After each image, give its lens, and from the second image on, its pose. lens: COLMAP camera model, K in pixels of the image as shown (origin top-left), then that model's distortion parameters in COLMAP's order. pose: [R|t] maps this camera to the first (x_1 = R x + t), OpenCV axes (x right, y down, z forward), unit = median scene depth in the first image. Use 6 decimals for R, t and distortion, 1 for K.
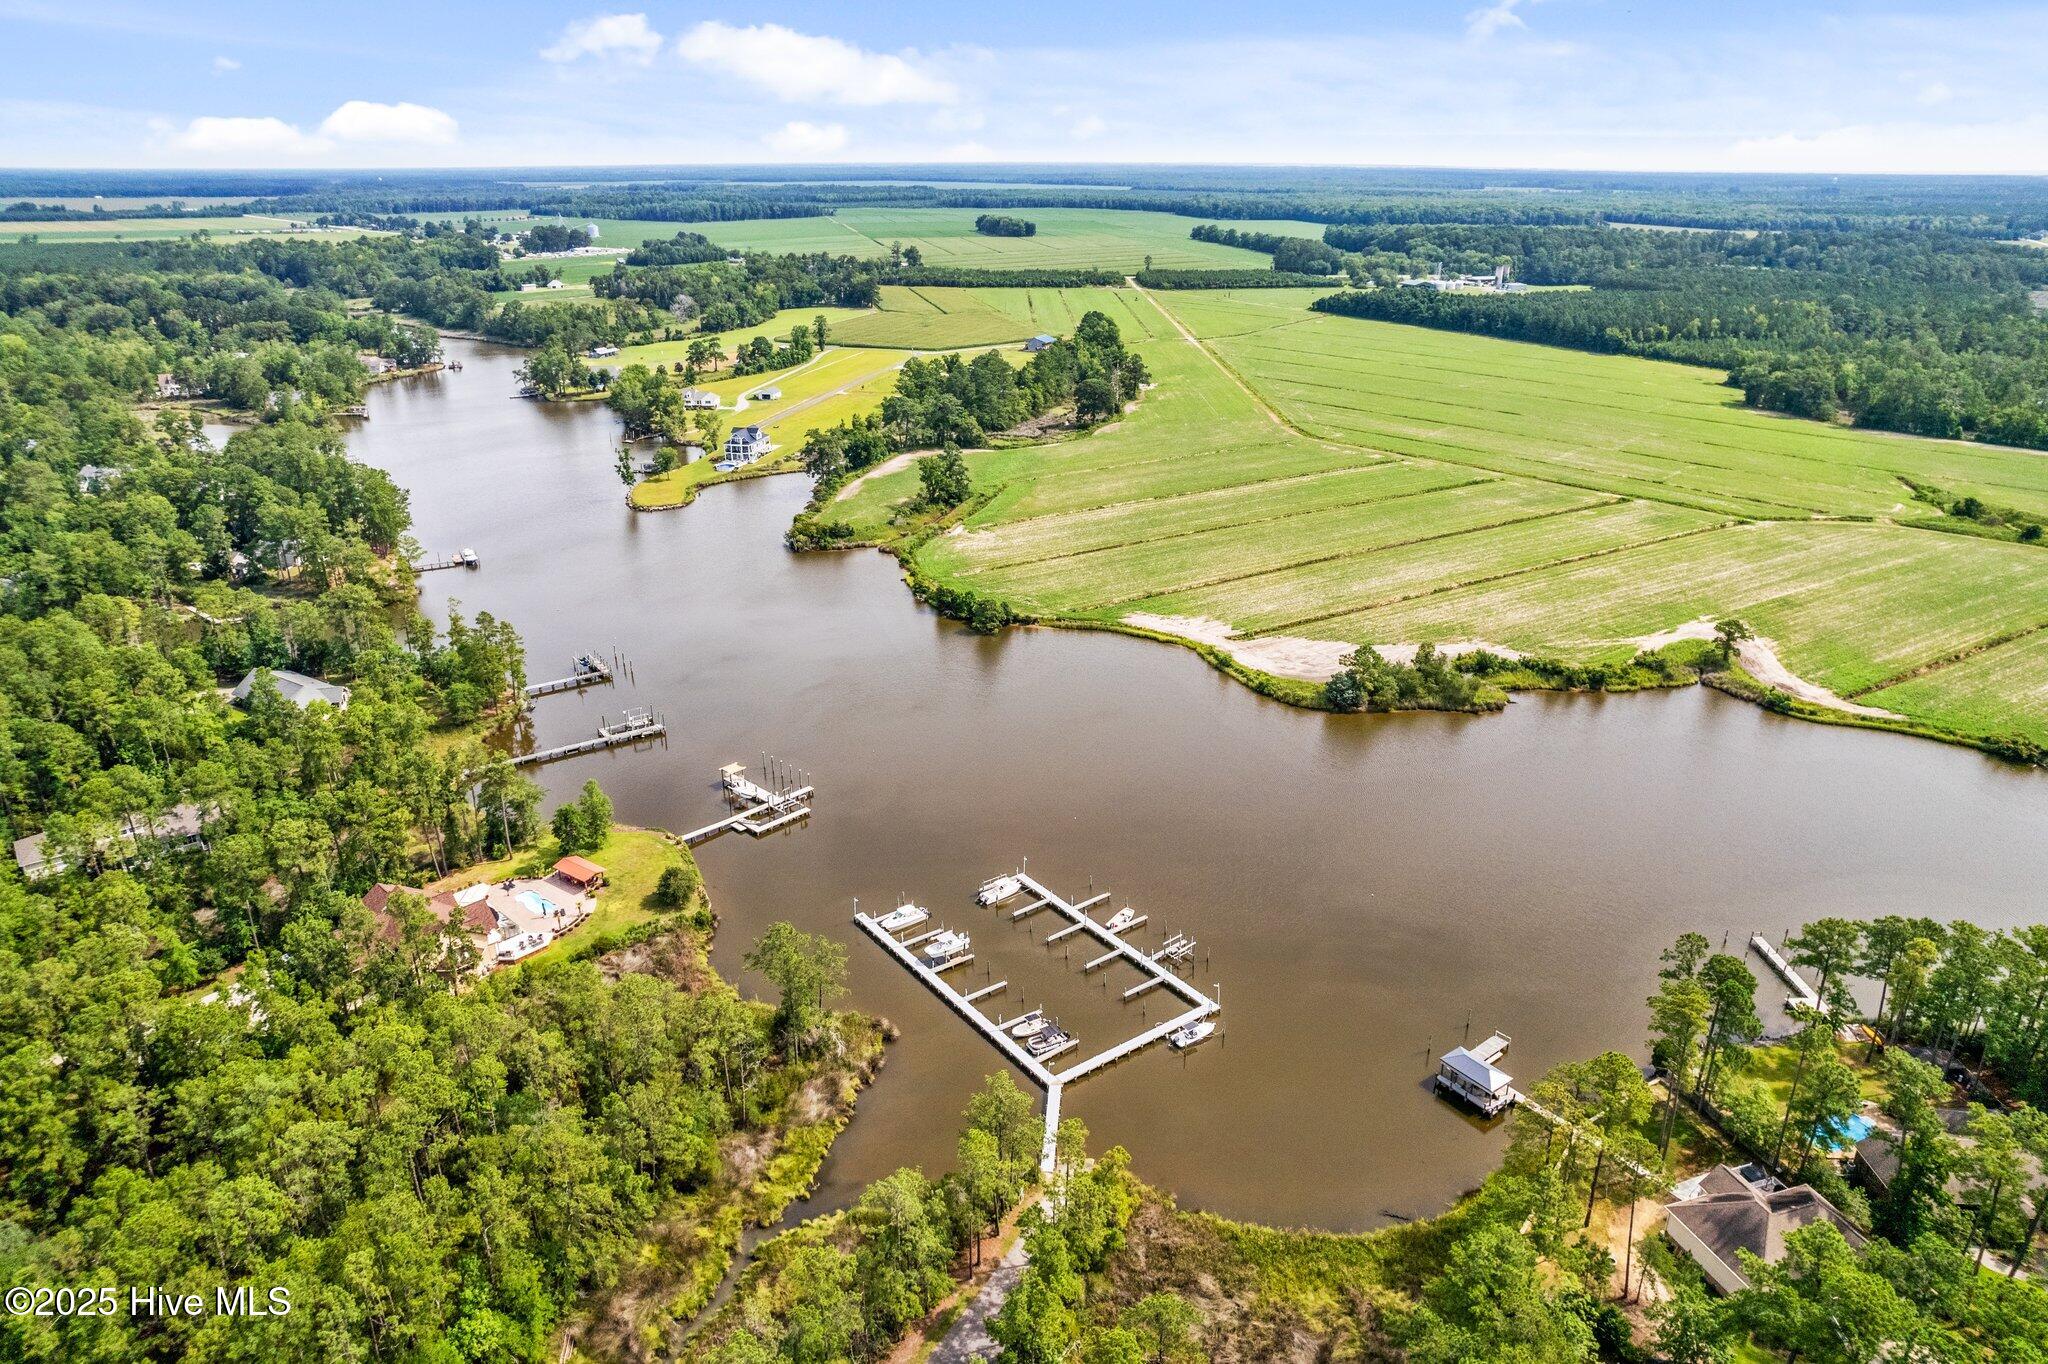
lens RADIAL K [[1307.5, 0, 1029.6], [0, 1307.5, 681.0], [0, 0, 1]] dist [-0.086916, 0.070678]
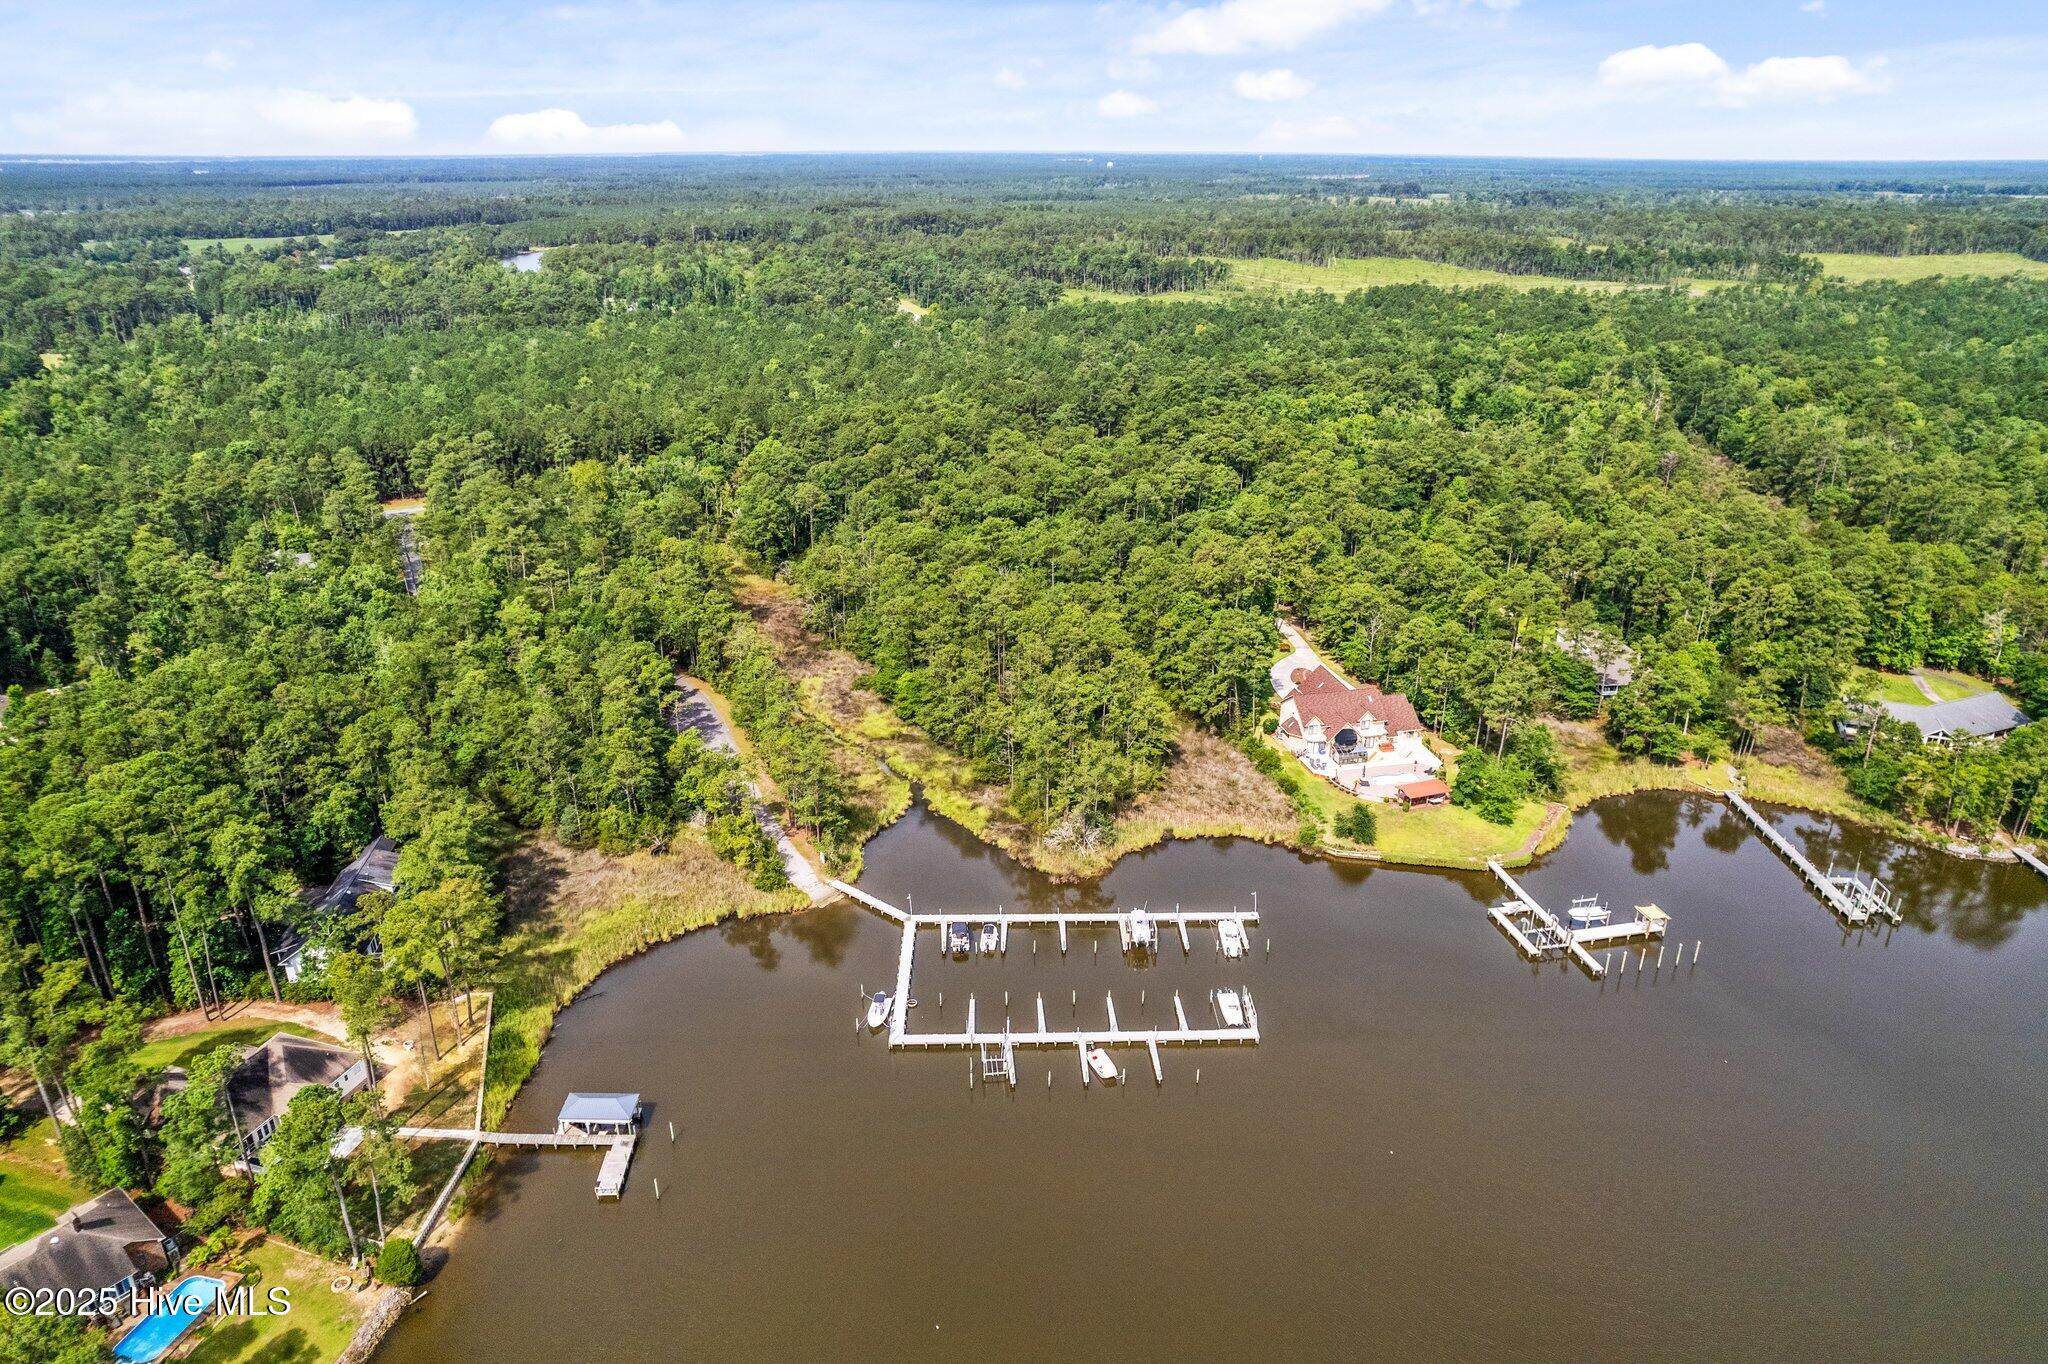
lens RADIAL K [[1307.5, 0, 1029.6], [0, 1307.5, 681.0], [0, 0, 1]] dist [-0.086916, 0.070678]
pose [[-0.574506, 0.309554, -0.757707, 0.217582], [-0.307541, 0.776256, 0.550314, -0.145329], [0.758526, 0.549184, -0.350763, 0.395843]]
